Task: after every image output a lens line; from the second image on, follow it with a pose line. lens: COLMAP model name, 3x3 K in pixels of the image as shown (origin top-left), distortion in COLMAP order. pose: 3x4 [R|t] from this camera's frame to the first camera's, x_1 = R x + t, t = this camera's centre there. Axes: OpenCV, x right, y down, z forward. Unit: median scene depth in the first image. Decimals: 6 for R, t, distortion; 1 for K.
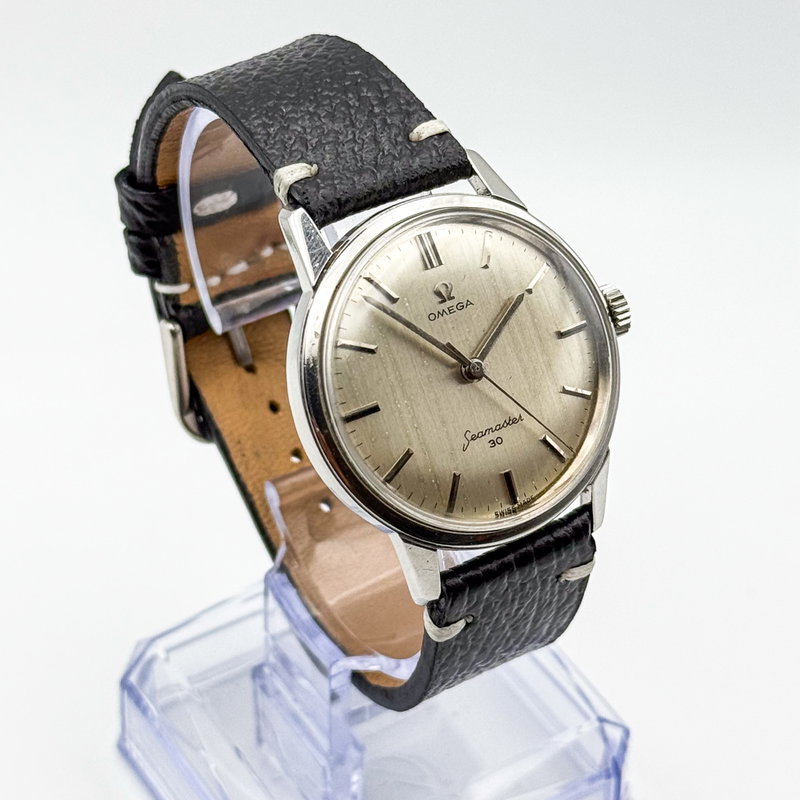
lens RADIAL K [[2288.9, 0, 408.4], [0, 2288.9, 400.8], [0, 0, 1]] dist [0.176468, 0.000000]
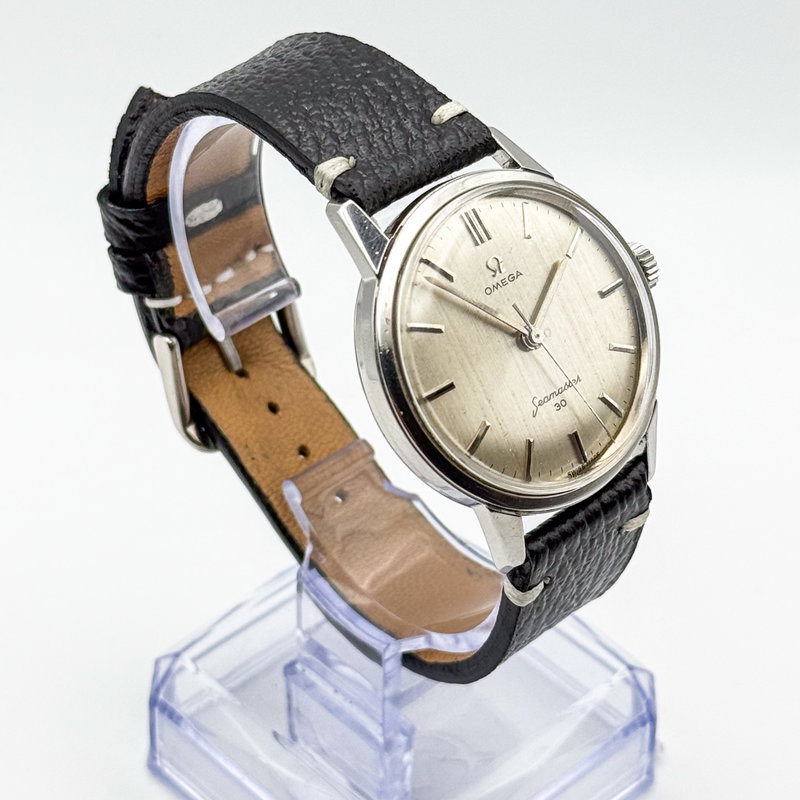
lens RADIAL K [[2288.9, 0, 394.3], [0, 2288.9, 401.5], [0, 0, 1]] dist [0.176468, 0.000000]
pose [[0.982761, -0.125290, 0.135954, -0.163711], [0.125743, 0.992049, 0.005286, 0.001579], [-0.135536, 0.011901, 0.990701, -0.008586]]
